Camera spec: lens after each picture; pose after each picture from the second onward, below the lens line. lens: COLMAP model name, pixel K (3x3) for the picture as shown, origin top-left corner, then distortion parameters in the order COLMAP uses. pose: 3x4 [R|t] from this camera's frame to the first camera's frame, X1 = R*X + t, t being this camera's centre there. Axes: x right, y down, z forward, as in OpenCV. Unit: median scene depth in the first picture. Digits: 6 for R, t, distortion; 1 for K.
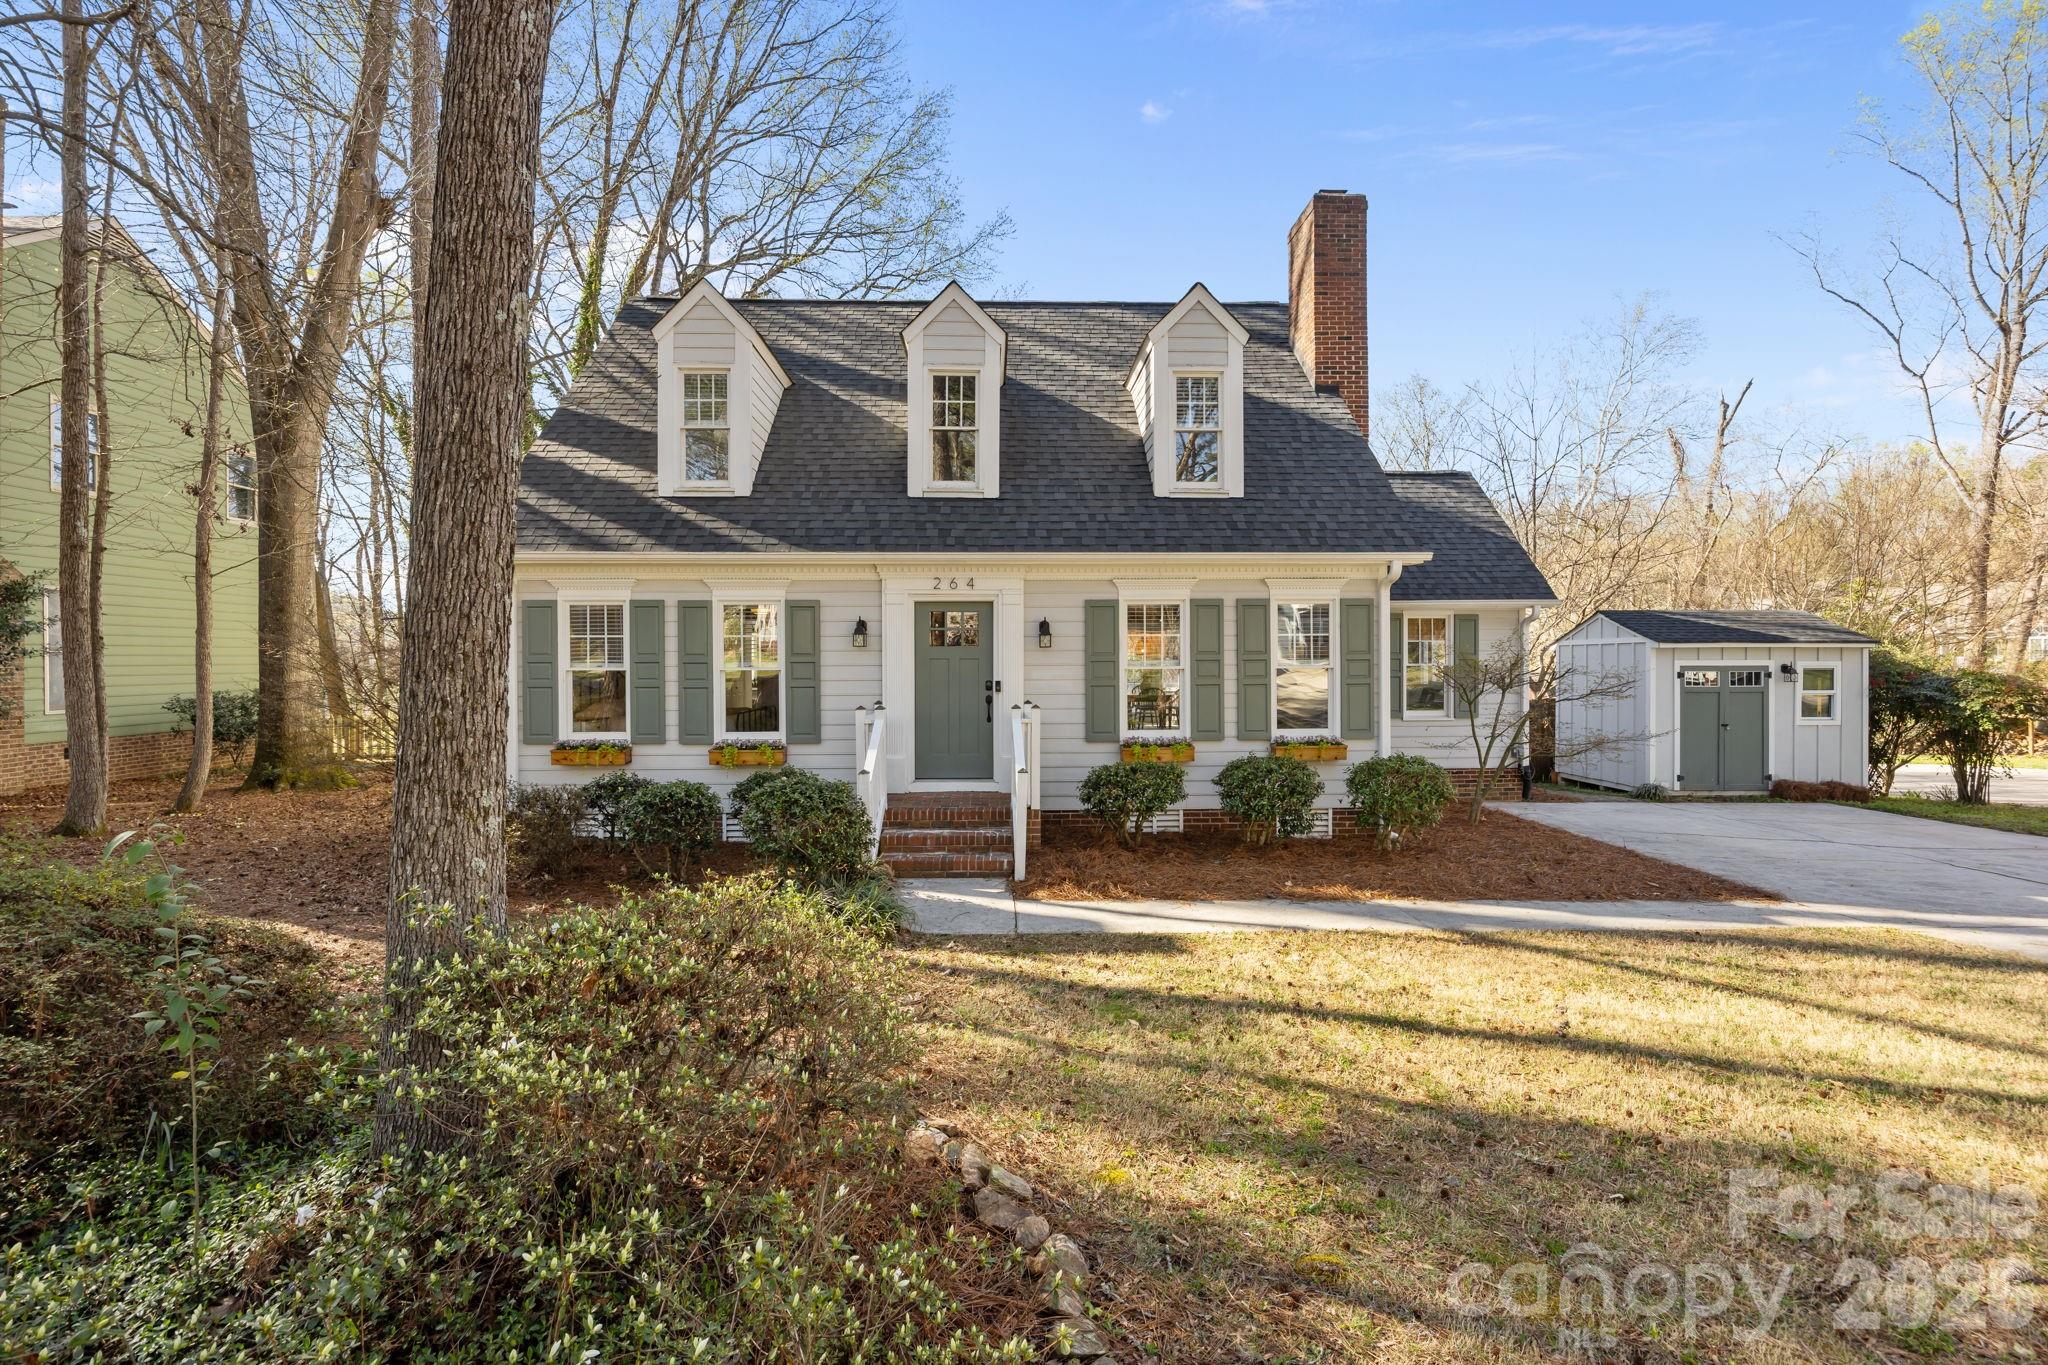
lens RADIAL K [[926.3, 0, 1034.9], [0, 926.3, 674.6], [0, 0, 1]] dist [-0.025358, -0.000262]
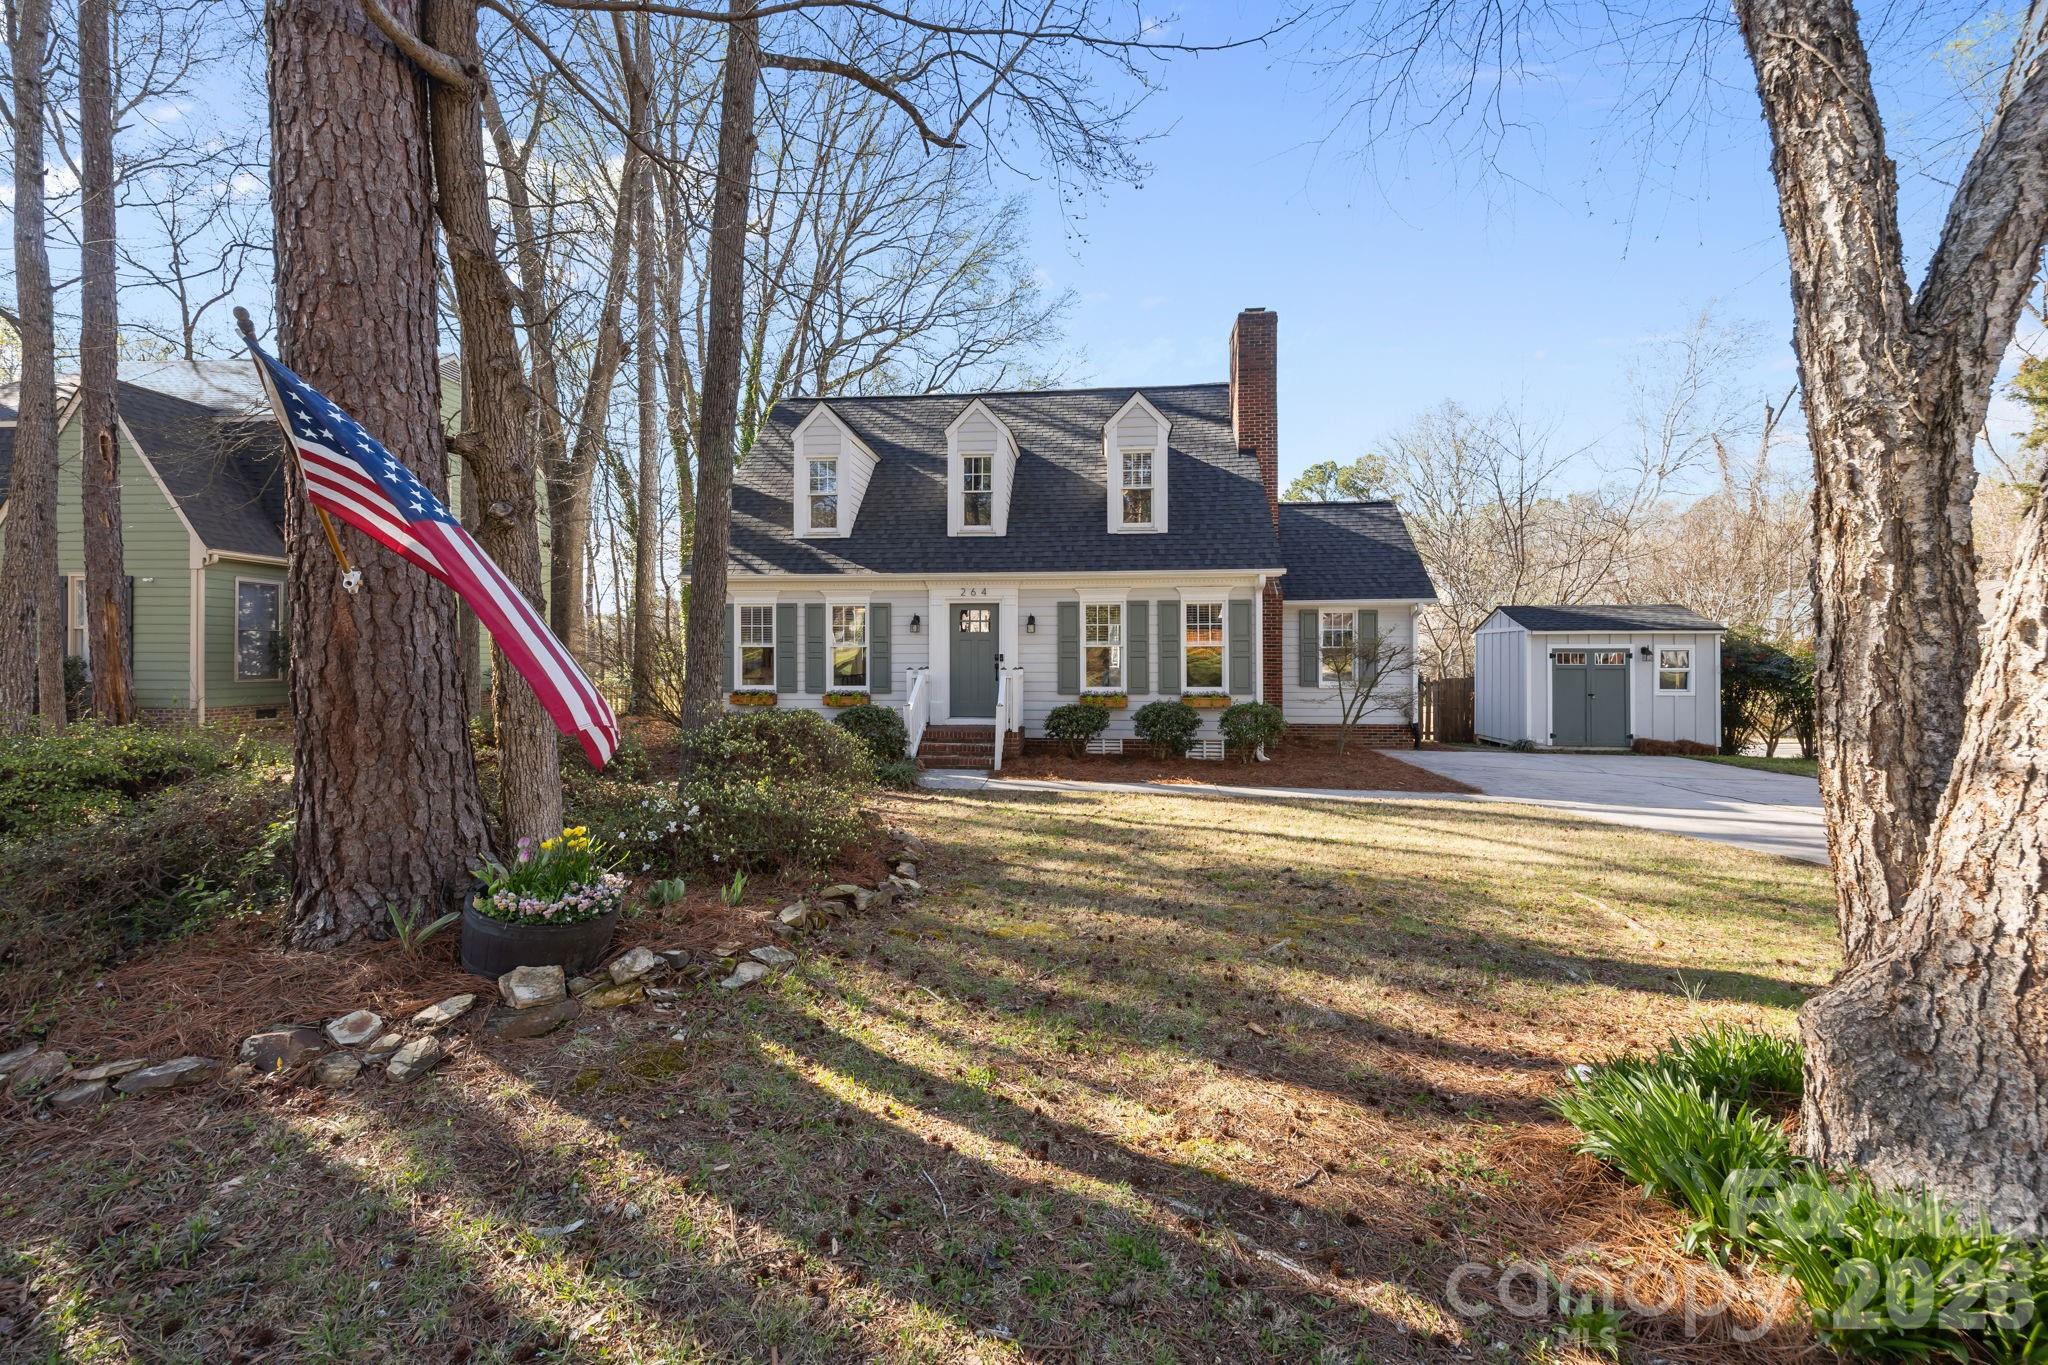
lens RADIAL K [[787.9, 0, 1013.2], [0, 787.9, 655.1], [0, 0, 1]] dist [-0.001350, -0.000172]
pose [[0.991401, 0.002620, -0.130833, 0.147824], [-0.003864, 0.999950, -0.009253, 0.019912], [0.130803, 0.009678, 0.991361, -0.303454]]
